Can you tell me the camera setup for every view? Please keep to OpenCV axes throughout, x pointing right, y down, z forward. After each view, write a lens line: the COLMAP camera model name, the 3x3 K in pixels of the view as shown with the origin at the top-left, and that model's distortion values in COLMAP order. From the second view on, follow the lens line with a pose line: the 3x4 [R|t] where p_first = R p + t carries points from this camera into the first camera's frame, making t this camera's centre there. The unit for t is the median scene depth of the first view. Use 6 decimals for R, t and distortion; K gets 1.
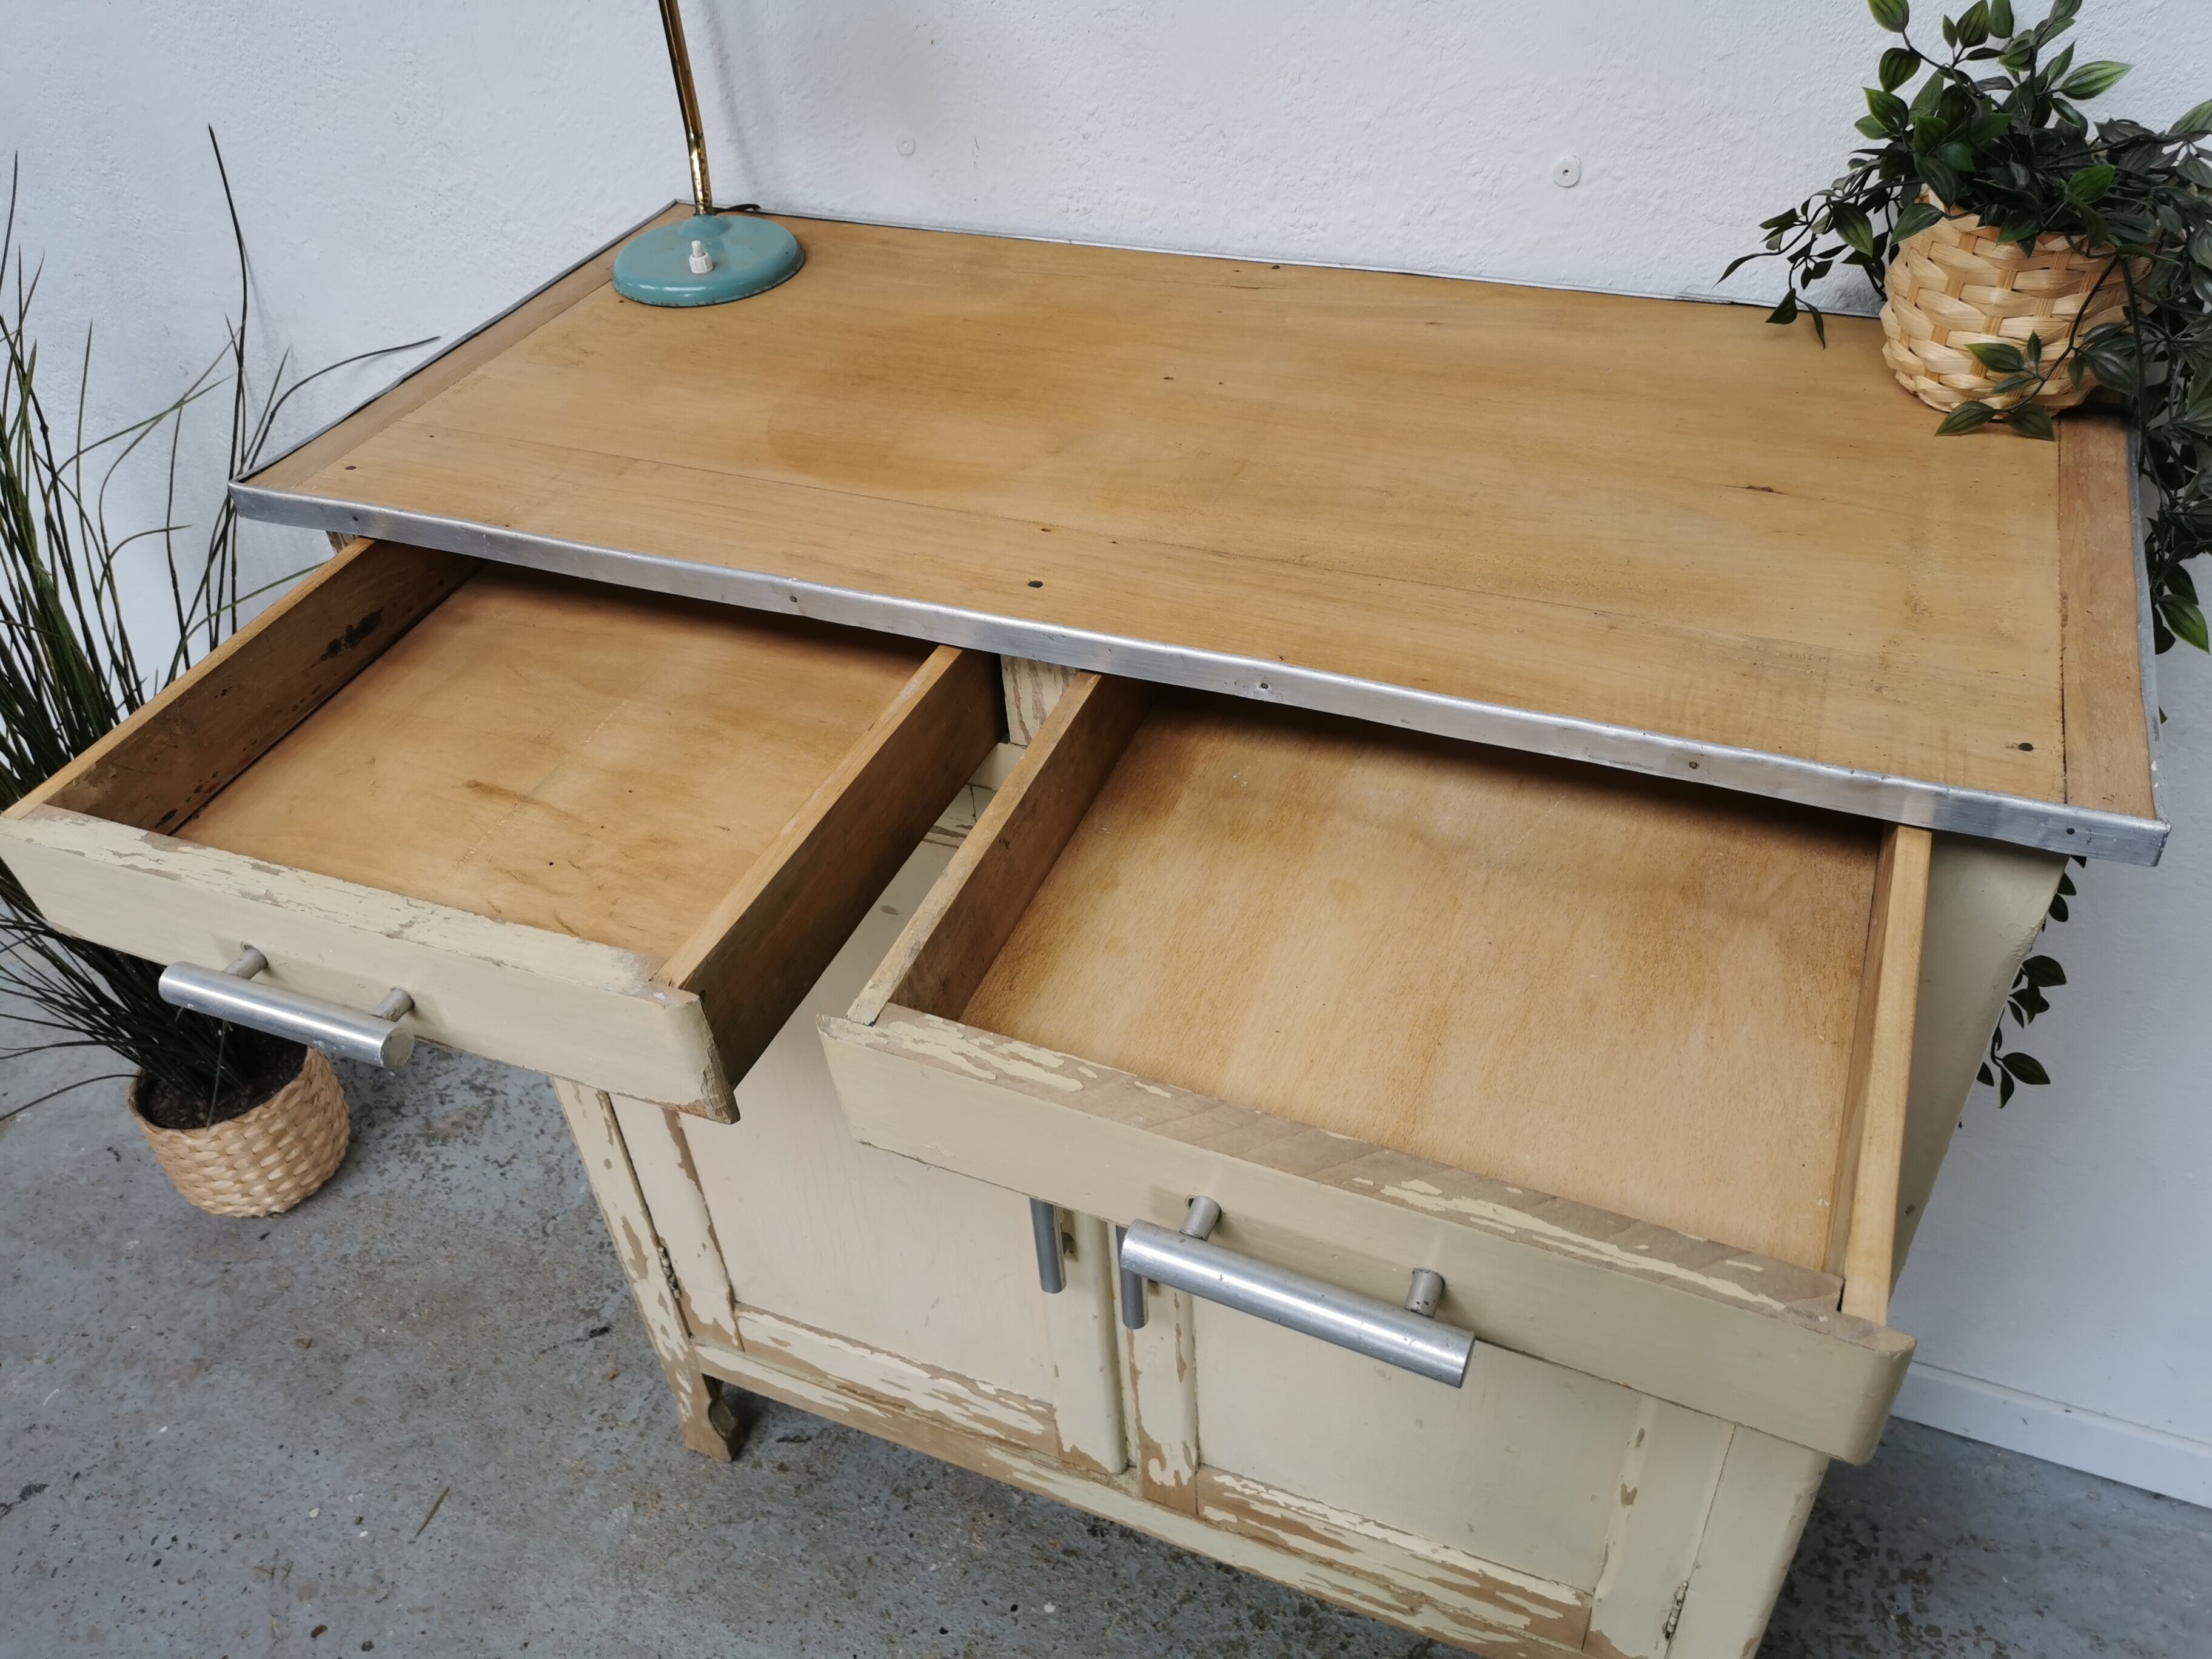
lens RADIAL K [[1716.6, 0, 1107.8], [0, 1716.6, 831.9], [0, 0, 1]] dist [0.044940, -0.043940]
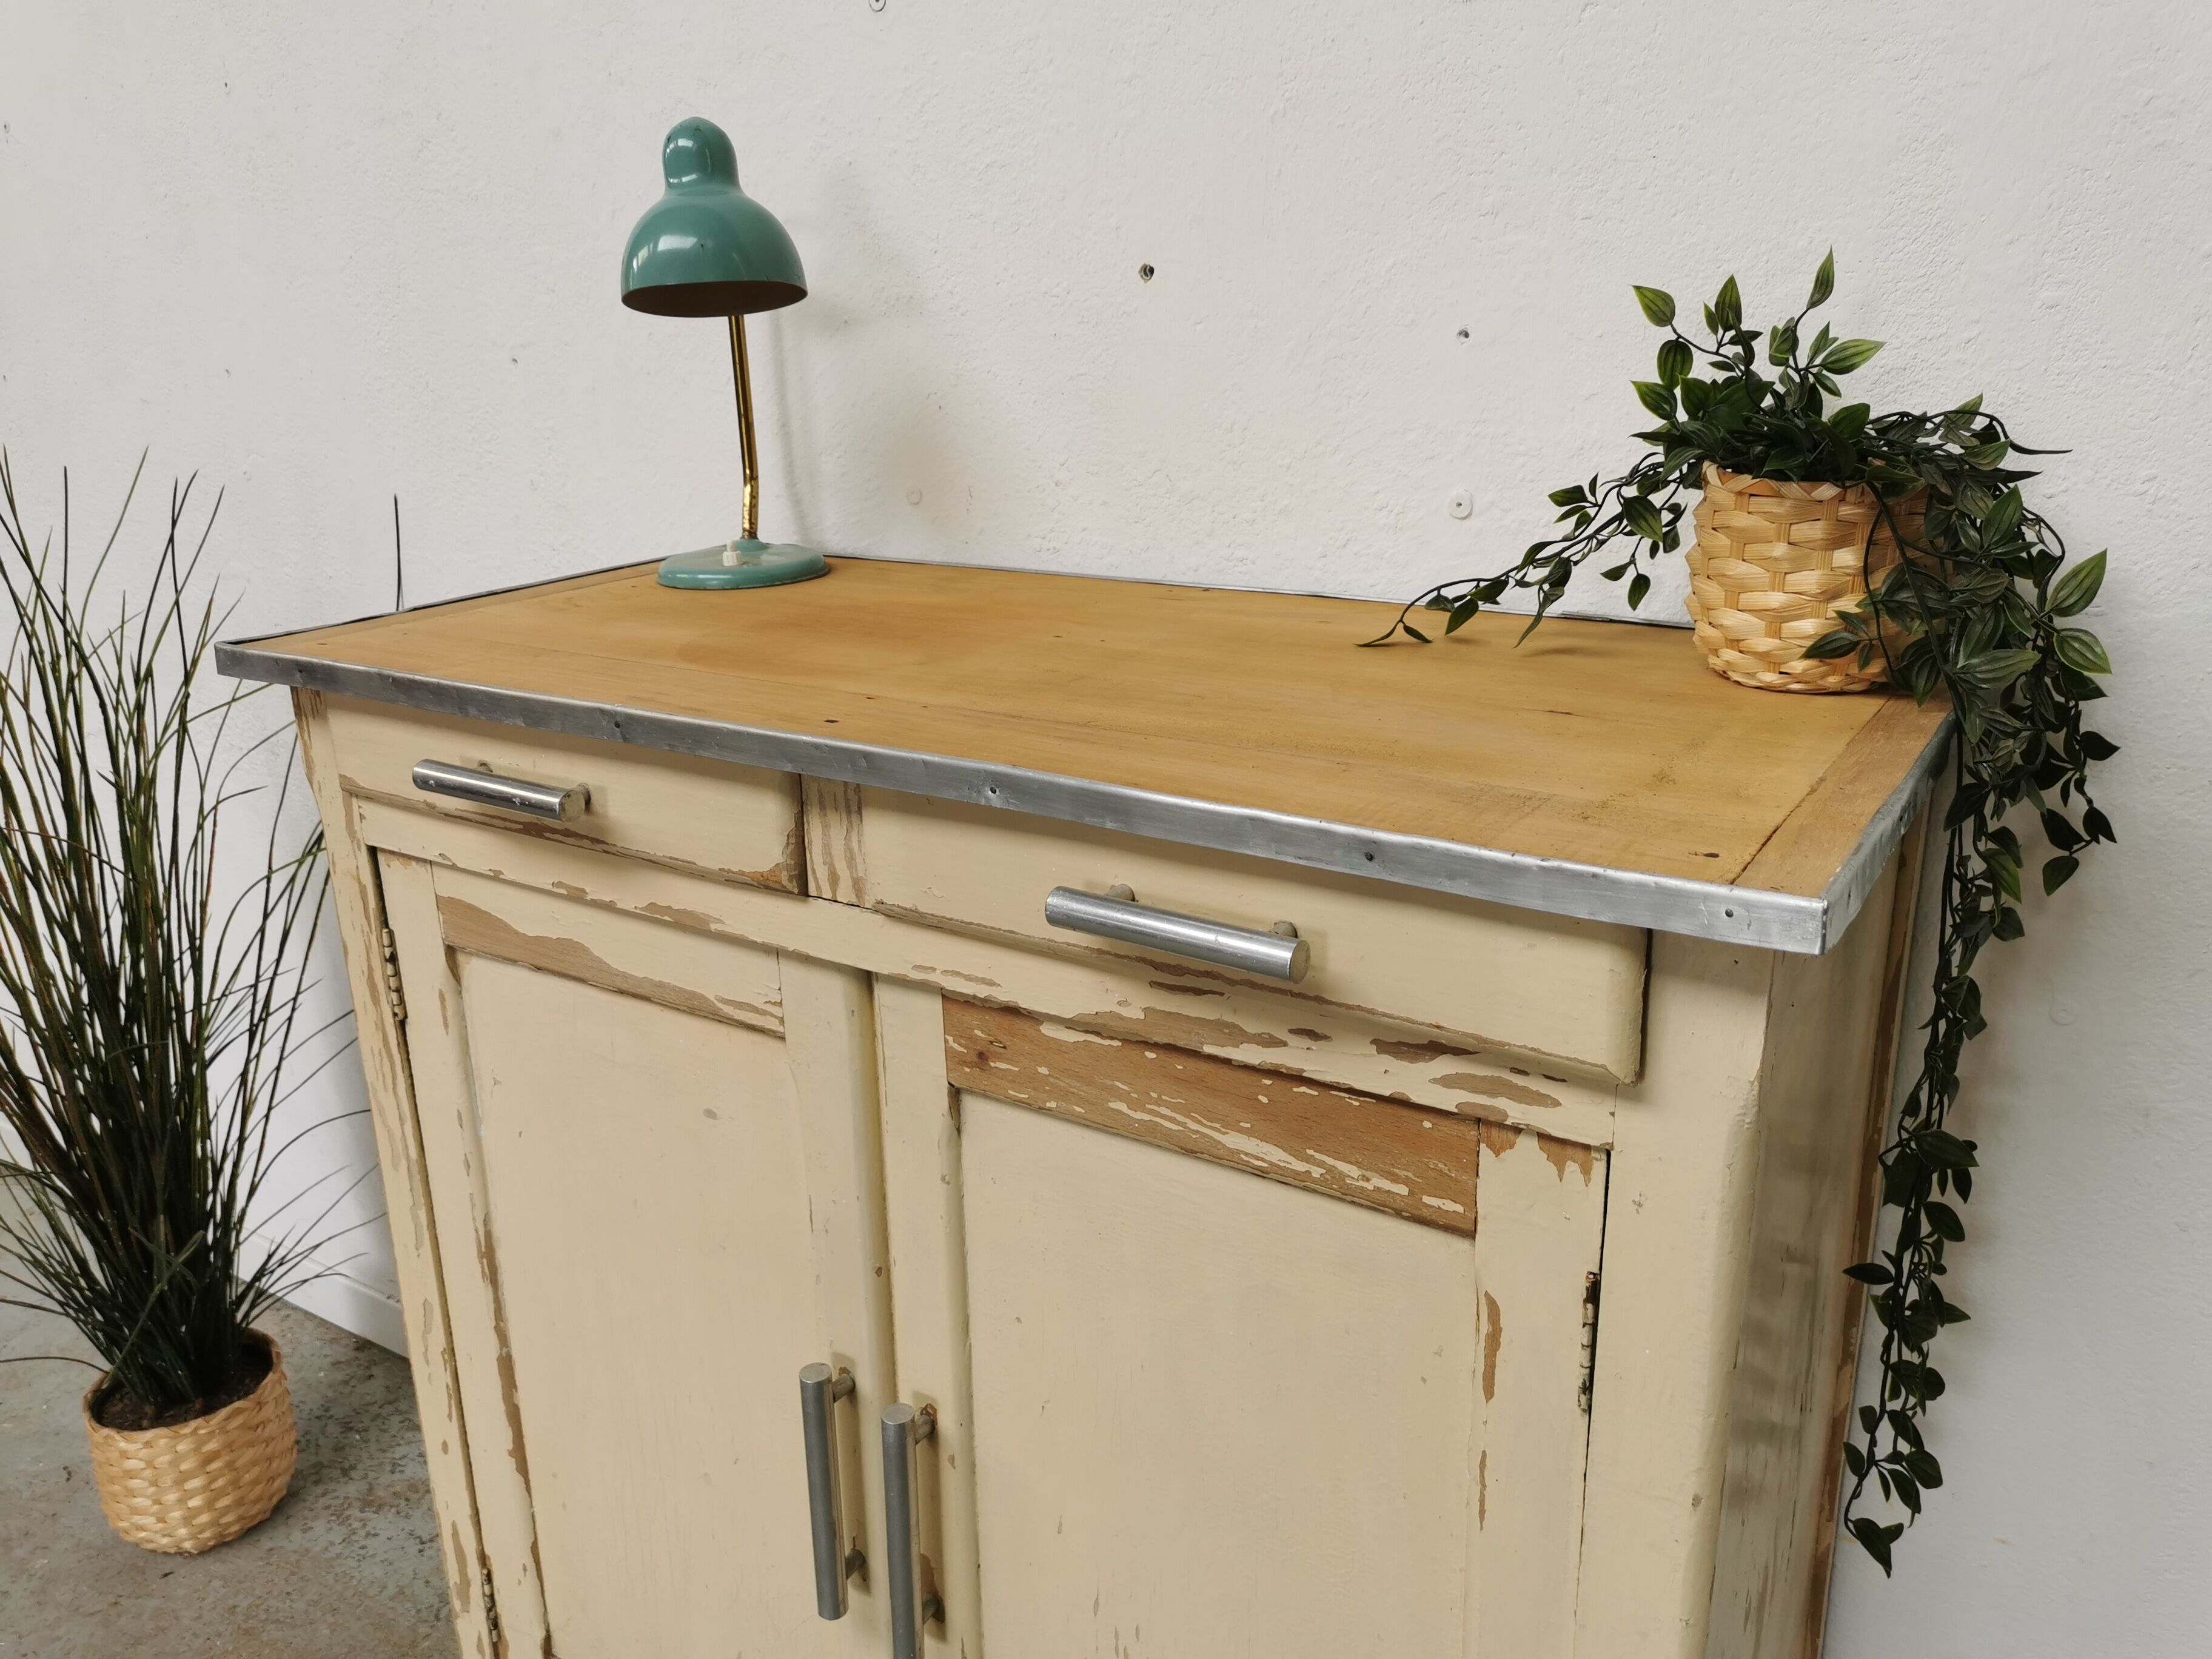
lens RADIAL K [[1712.1, 0, 1109.6], [0, 1712.1, 830.4], [0, 0, 1]] dist [0.055592, -0.060069]
pose [[0.982909, 0.091038, -0.160007, 0.169615], [-0.142816, 0.925529, -0.350712, 0.147516], [0.116163, 0.367570, 0.922713, 0.047111]]
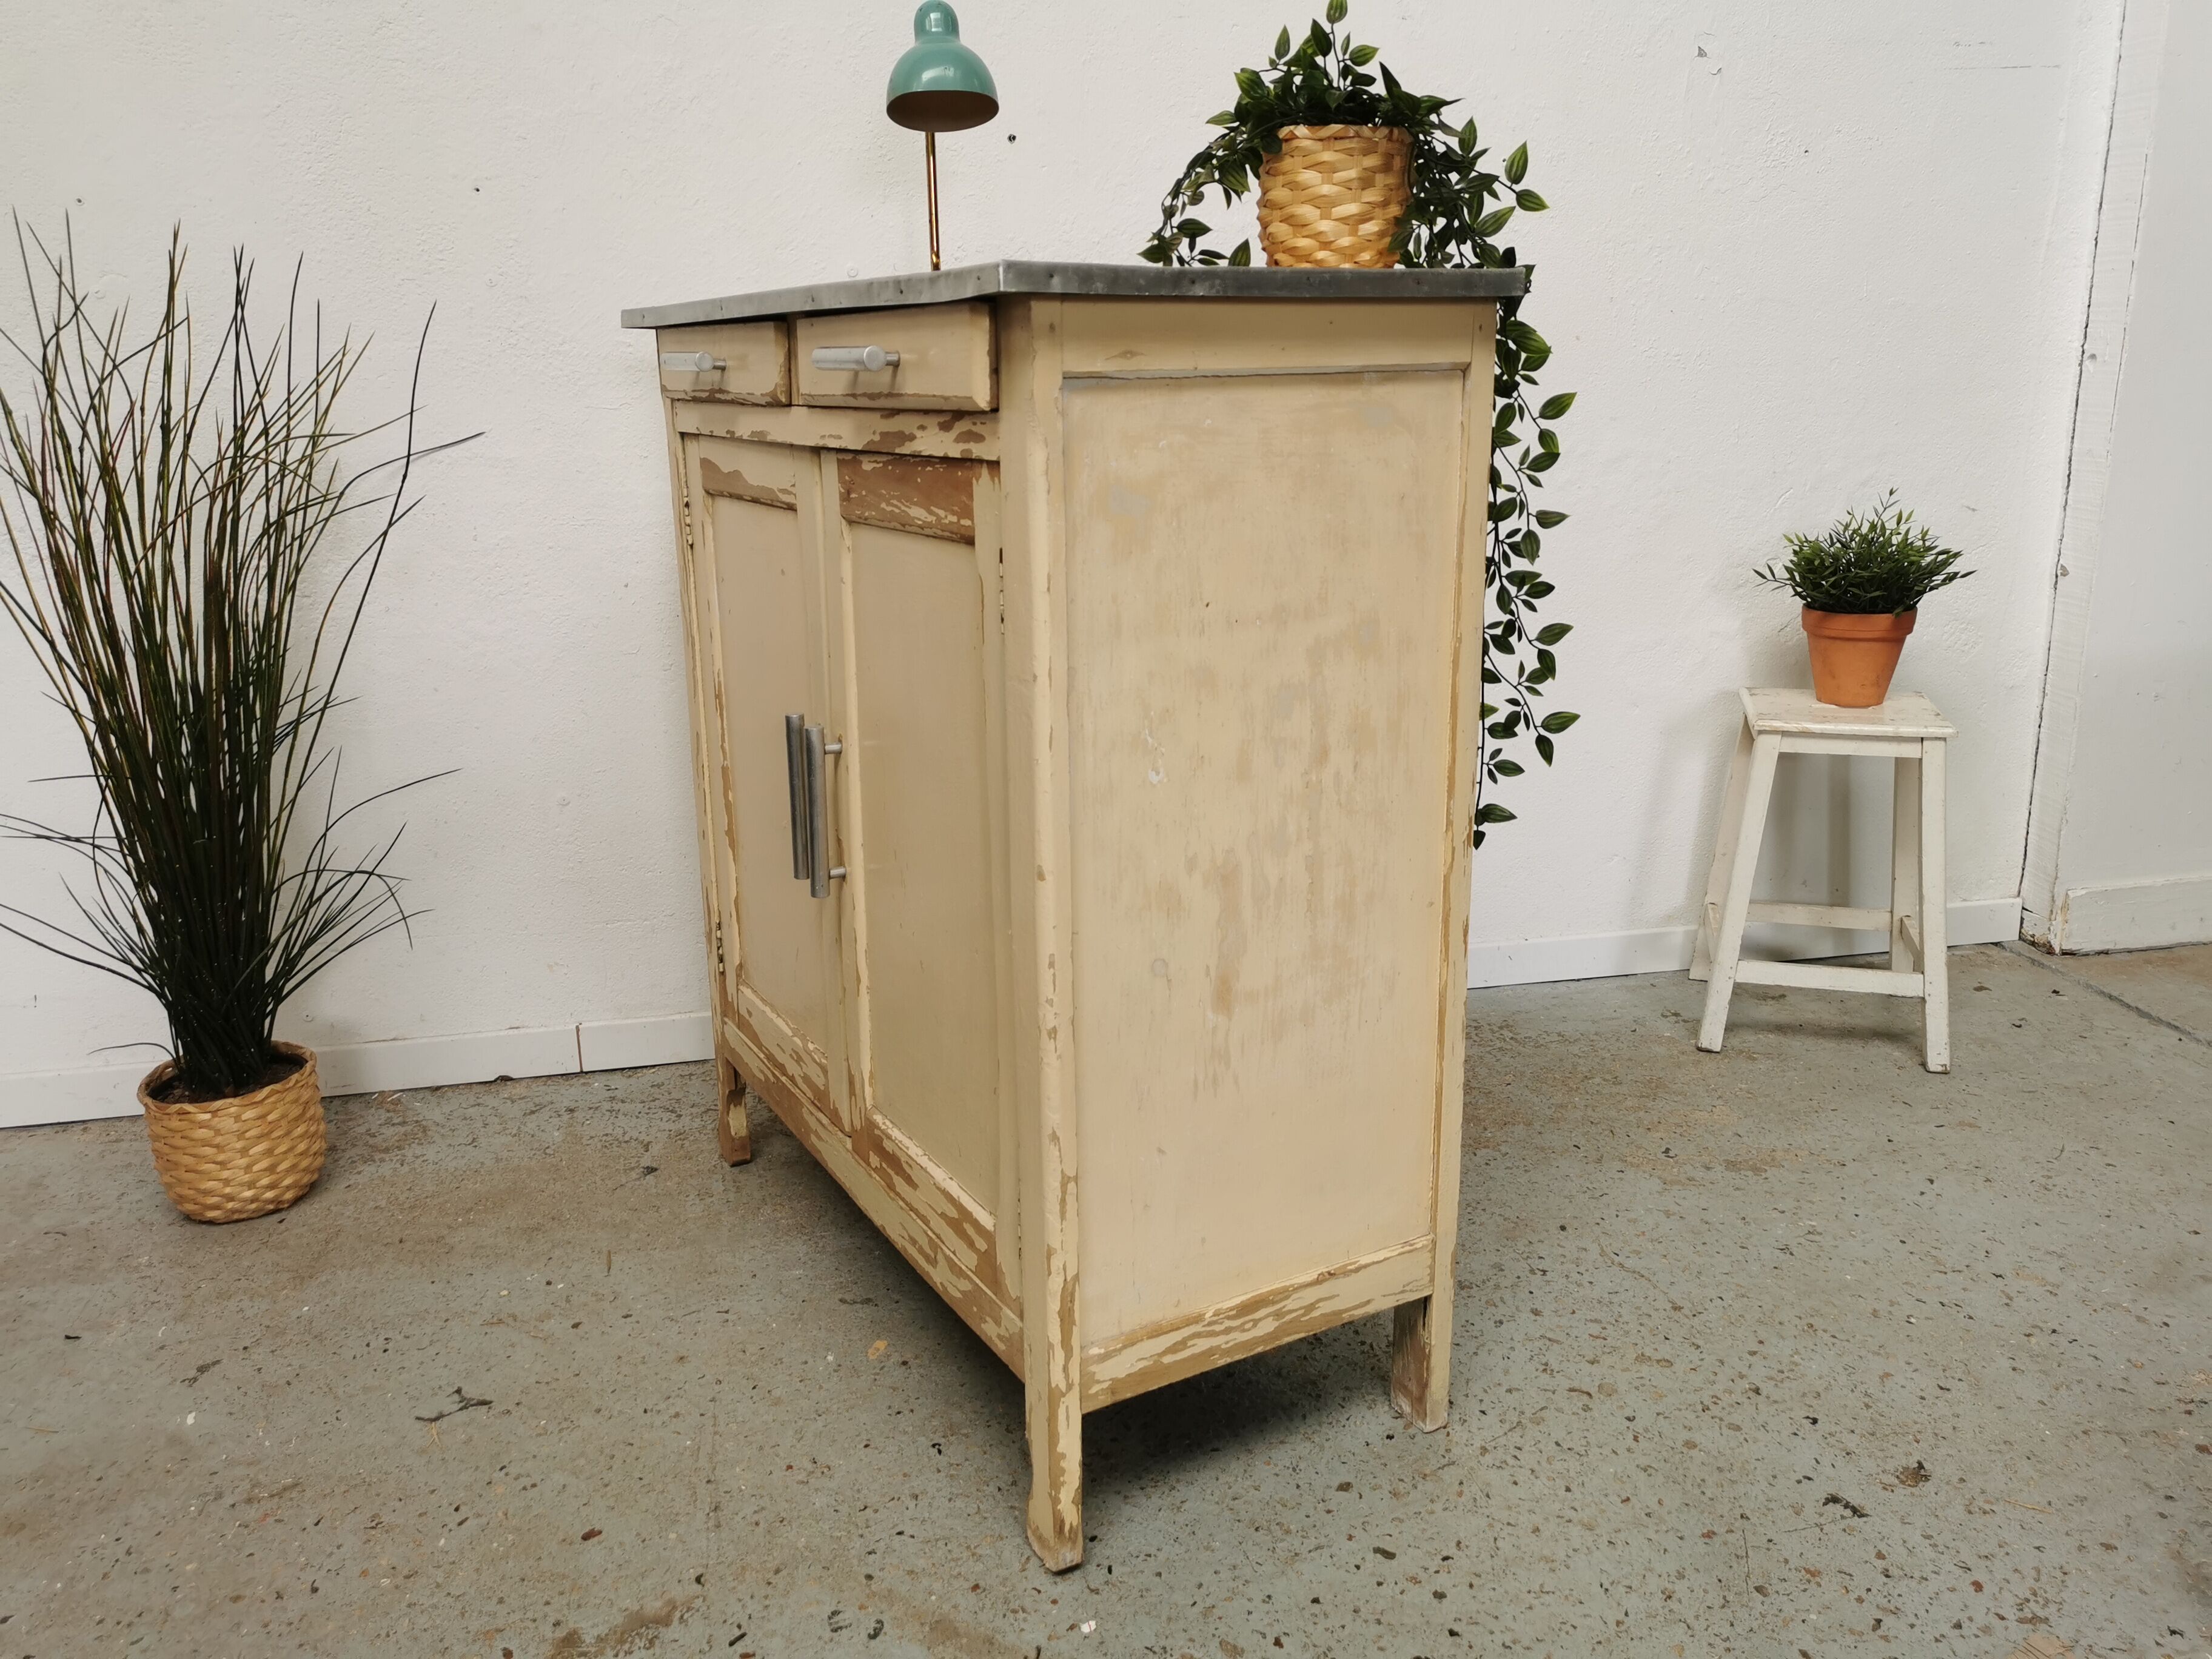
lens RADIAL K [[1695.6, 0, 1105.7], [0, 1695.6, 827.7], [0, 0, 1]] dist [0.099920, -0.132864]
pose [[0.834601, -0.104278, 0.540896, -0.782447], [0.324610, 0.886420, -0.329983, 0.690541], [-0.445051, 0.450984, 0.773656, -0.243170]]
